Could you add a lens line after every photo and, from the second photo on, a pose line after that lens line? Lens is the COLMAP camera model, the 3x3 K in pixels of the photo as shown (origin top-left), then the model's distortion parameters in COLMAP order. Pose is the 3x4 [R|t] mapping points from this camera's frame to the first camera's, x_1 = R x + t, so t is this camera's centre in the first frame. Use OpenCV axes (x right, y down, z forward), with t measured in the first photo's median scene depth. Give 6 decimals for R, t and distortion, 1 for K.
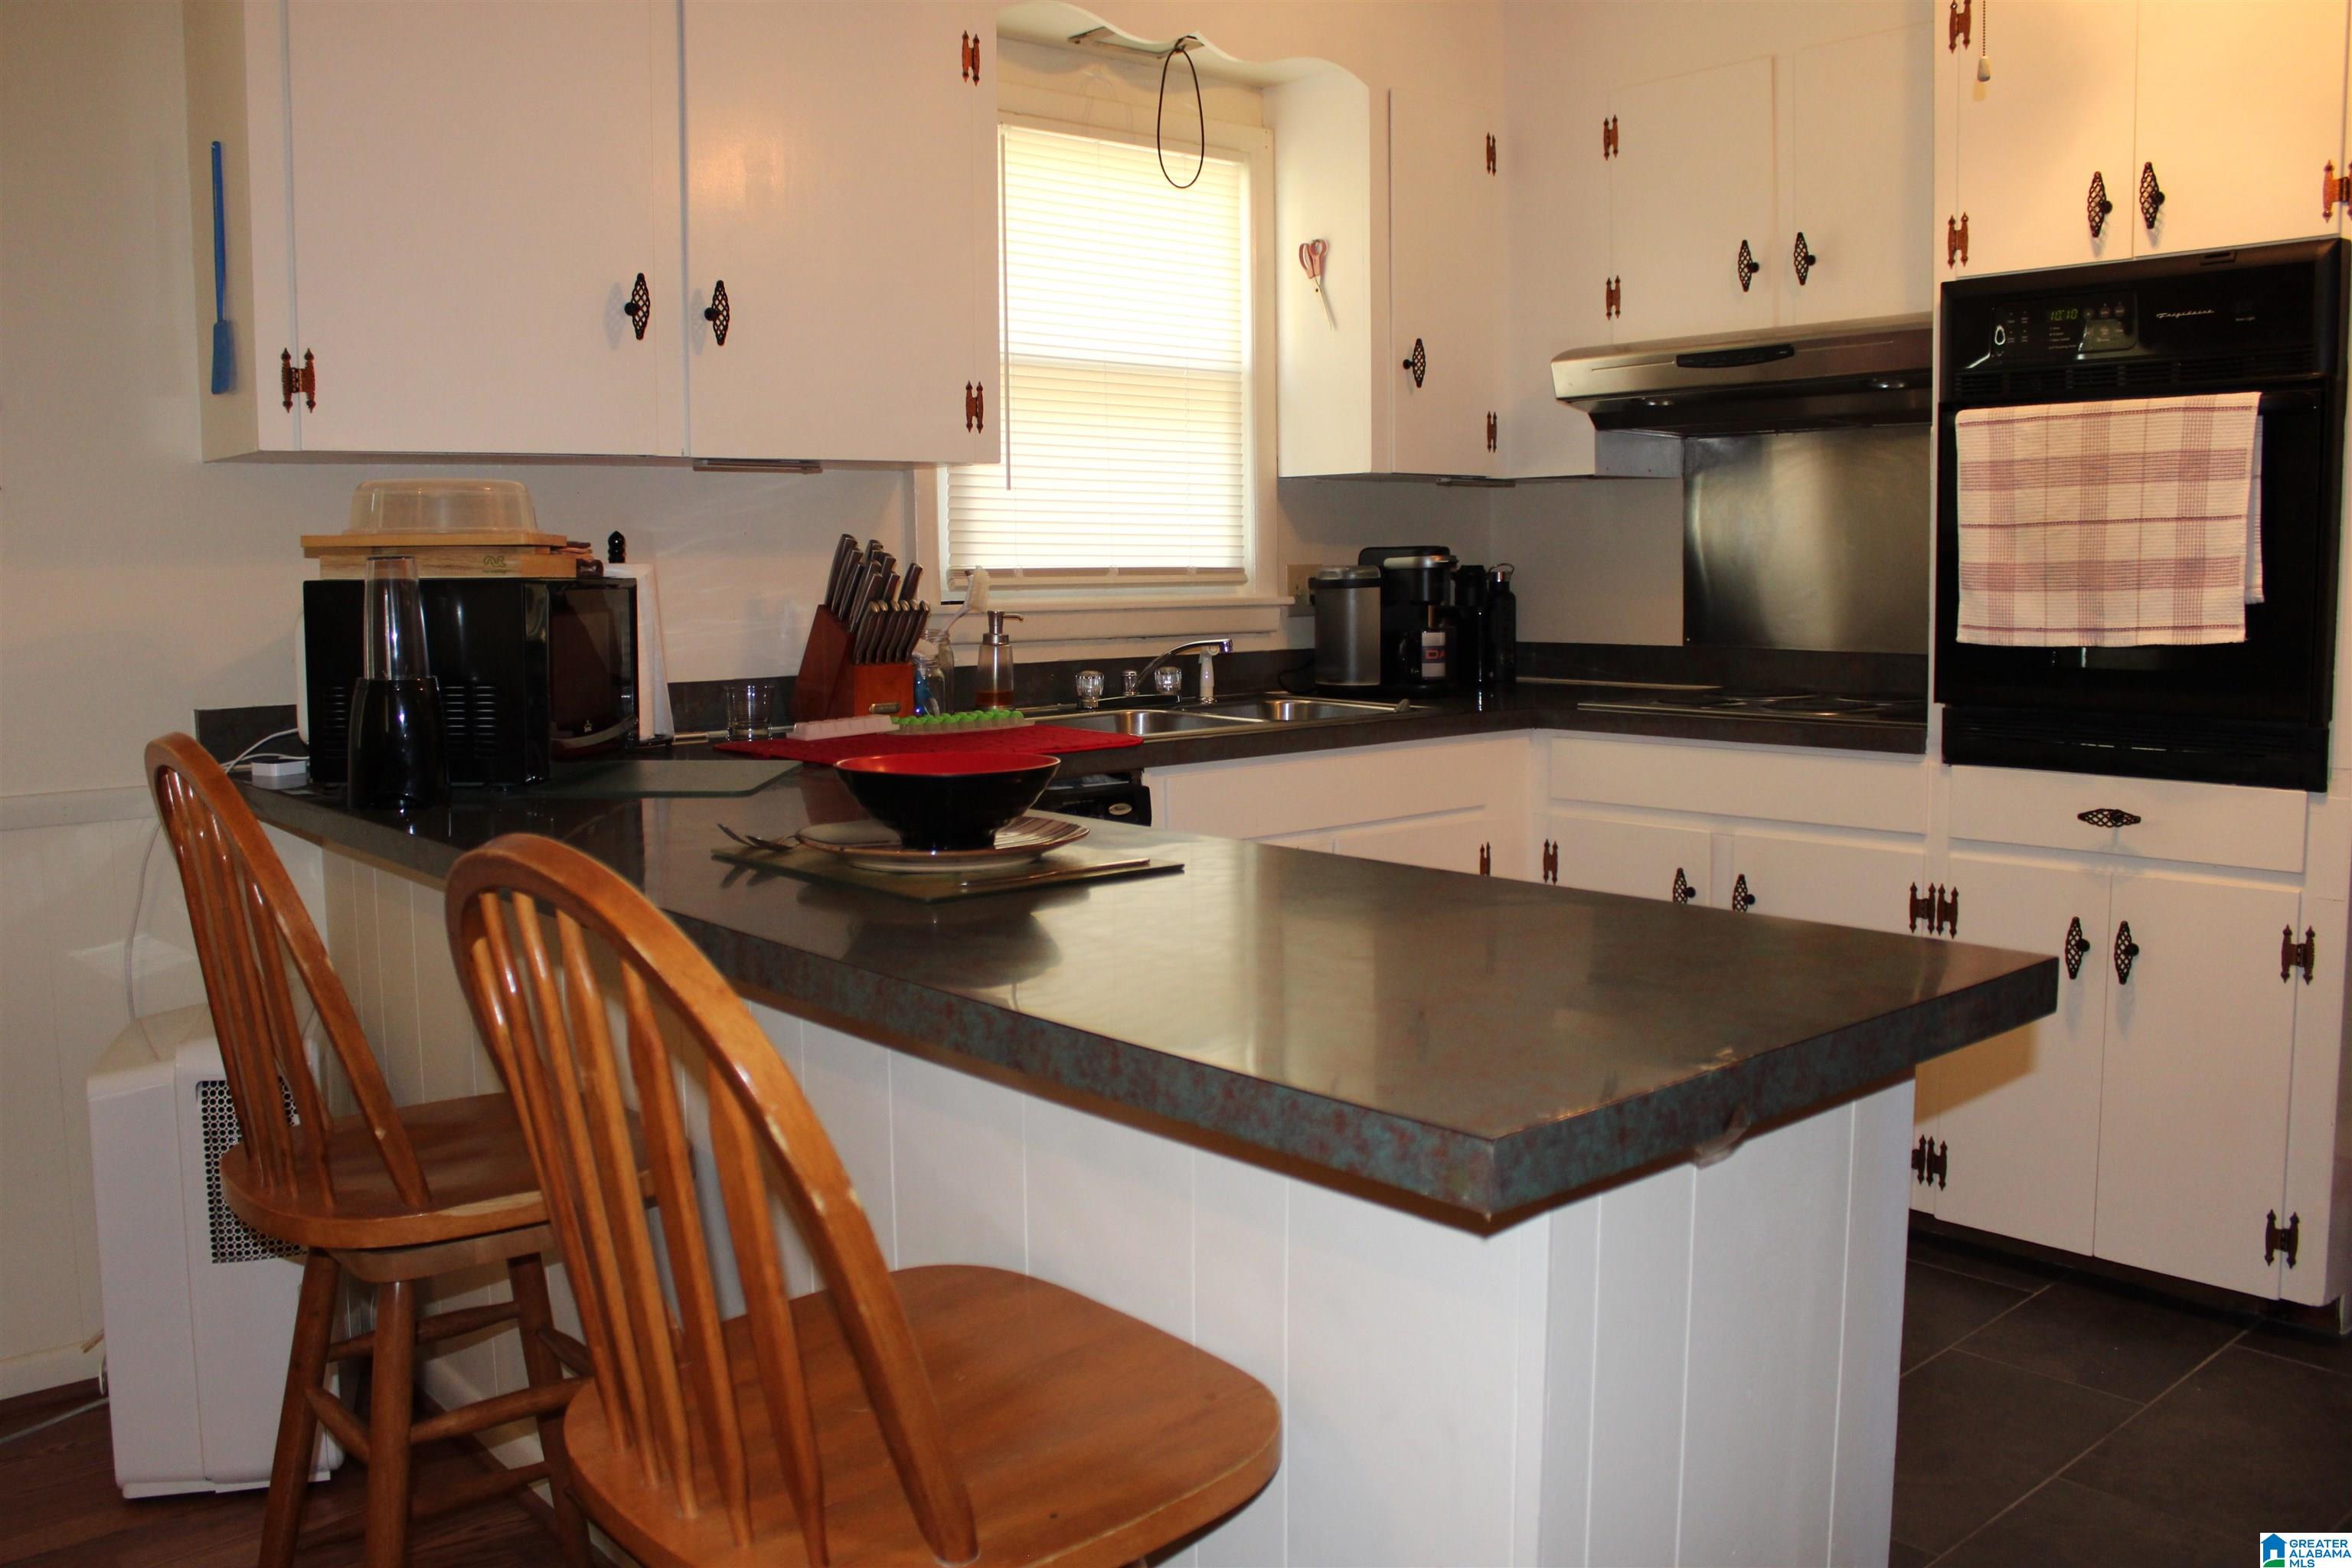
lens RADIAL K [[1917.5, 0, 1176.0], [0, 1917.5, 784.0], [0, 0, 1]] dist [-0.156467, 0.130711]
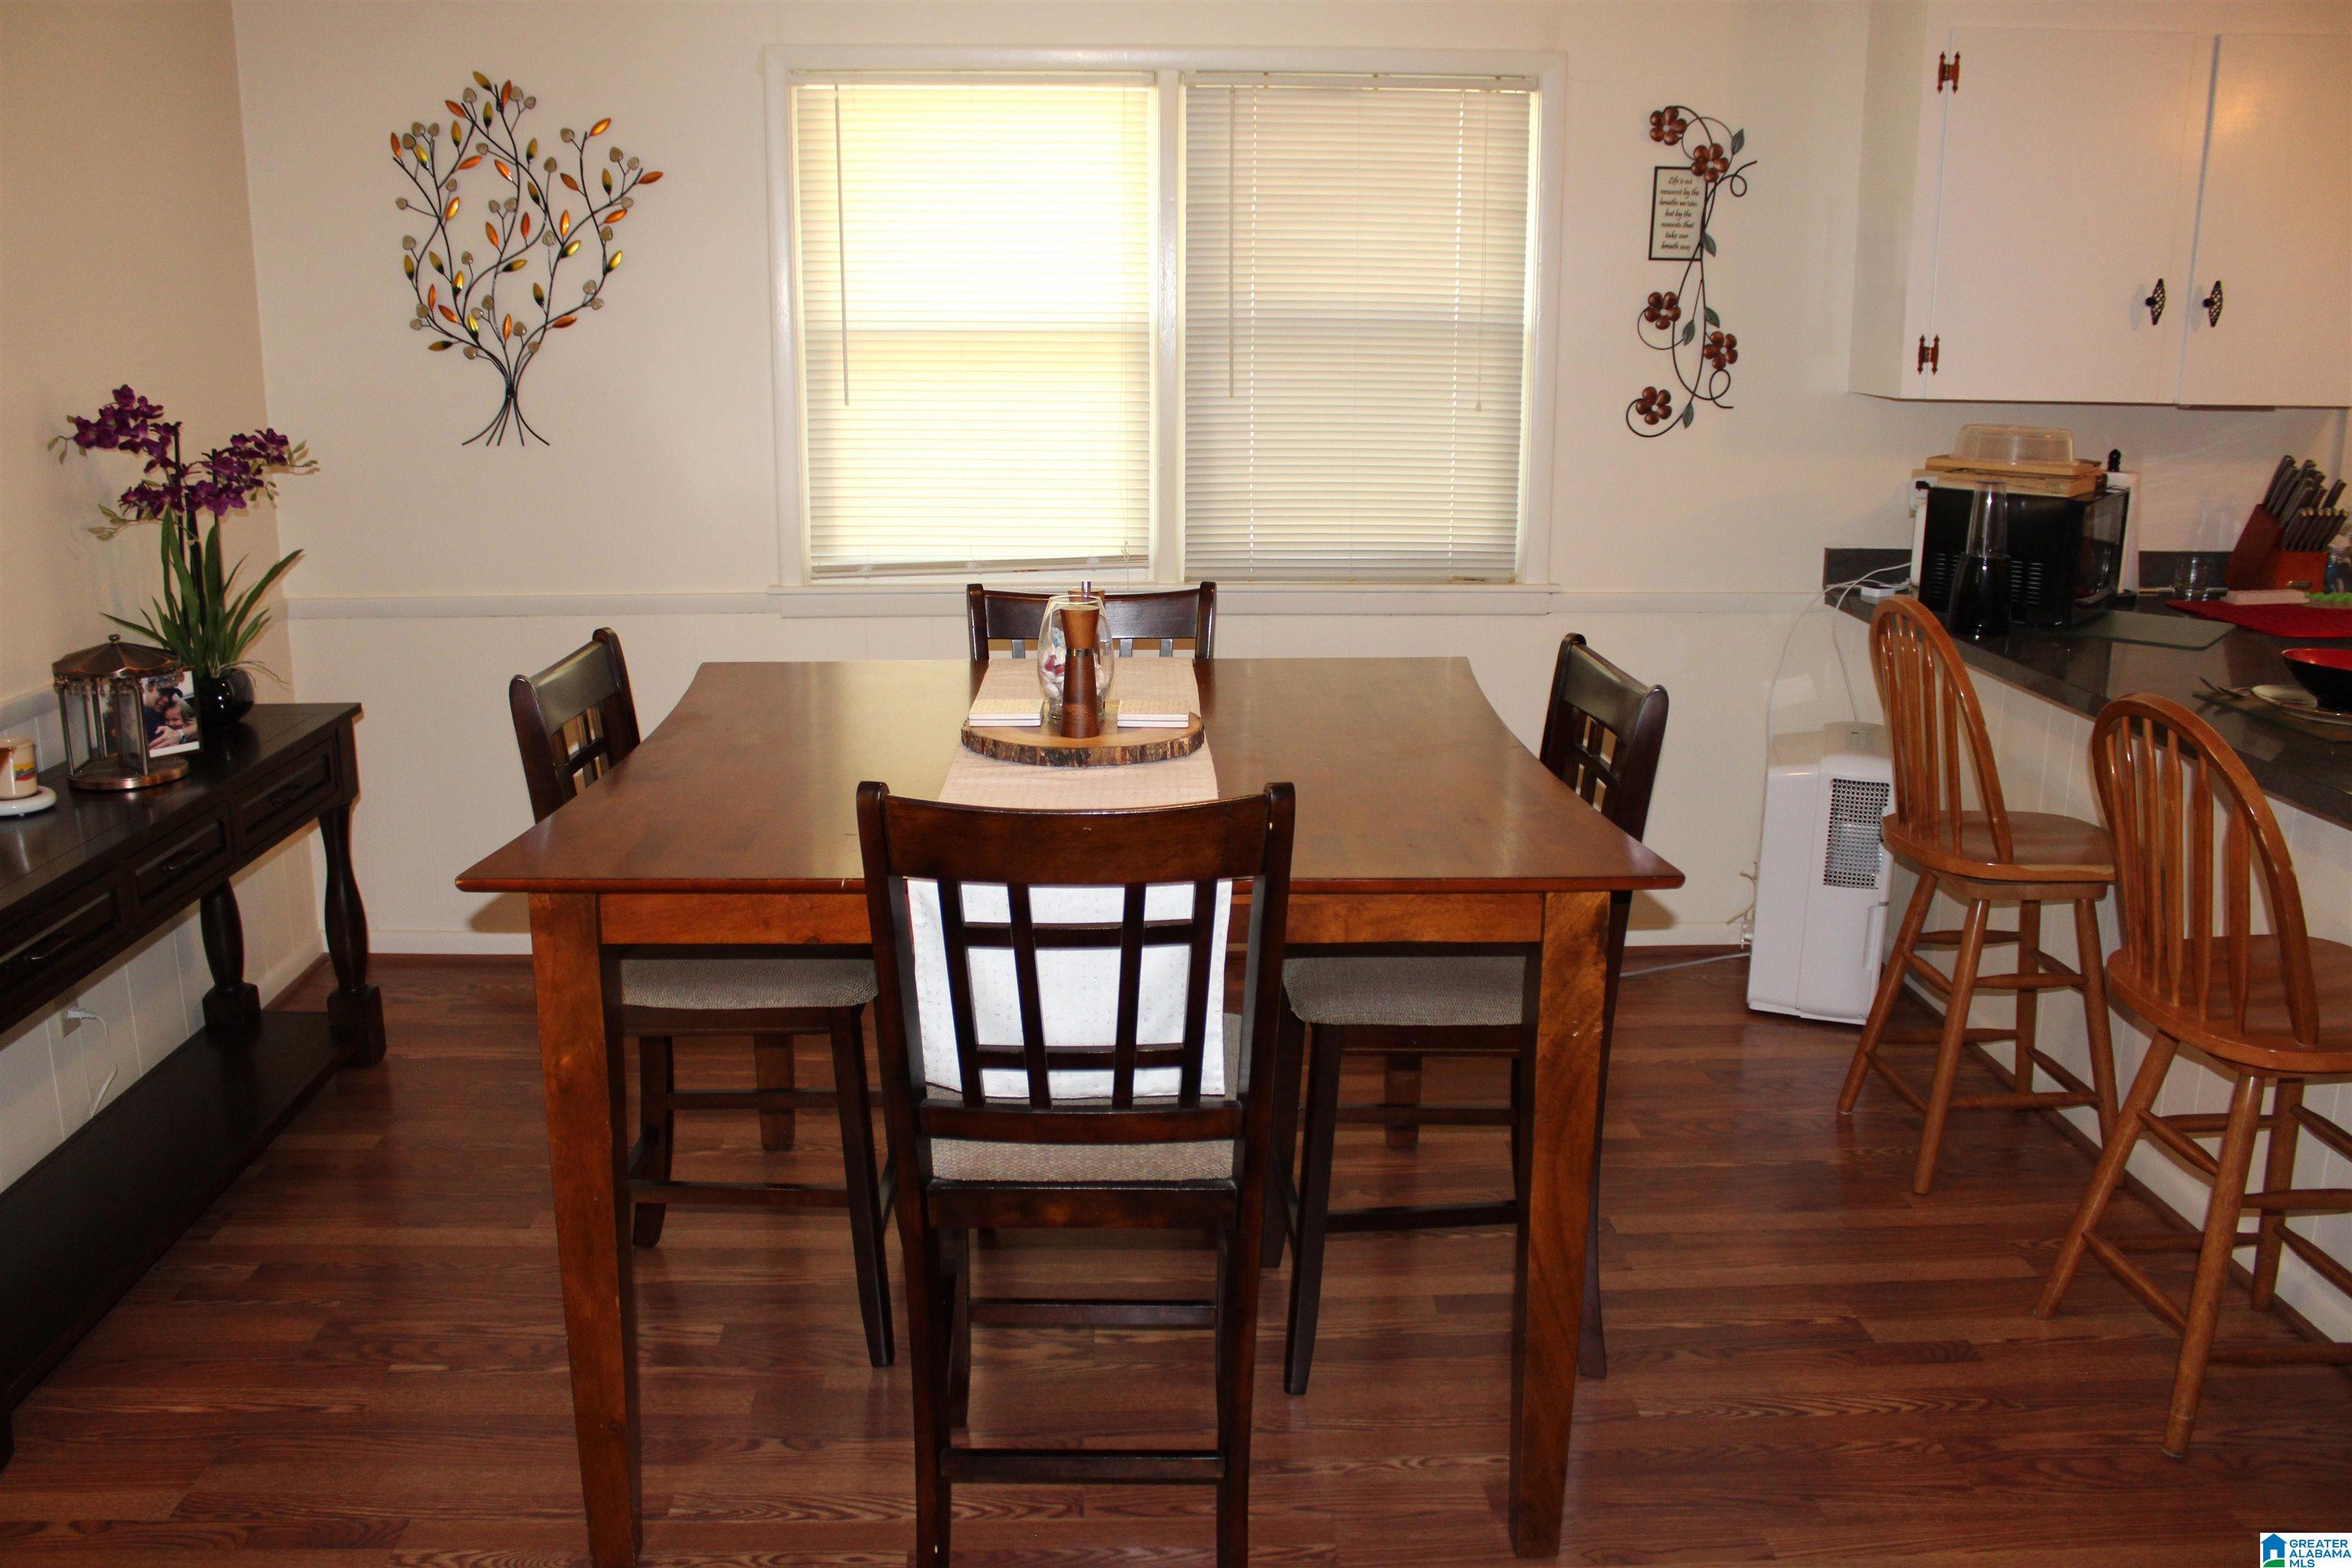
lens RADIAL K [[1917.5, 0, 1176.0], [0, 1917.5, 784.0], [0, 0, 1]] dist [-0.156467, 0.130711]
pose [[0.781759, 0.157195, -0.603442, 0.040794], [-0.073001, 0.984122, 0.161788, -0.059224], [0.619293, -0.082428, 0.780821, -0.605532]]
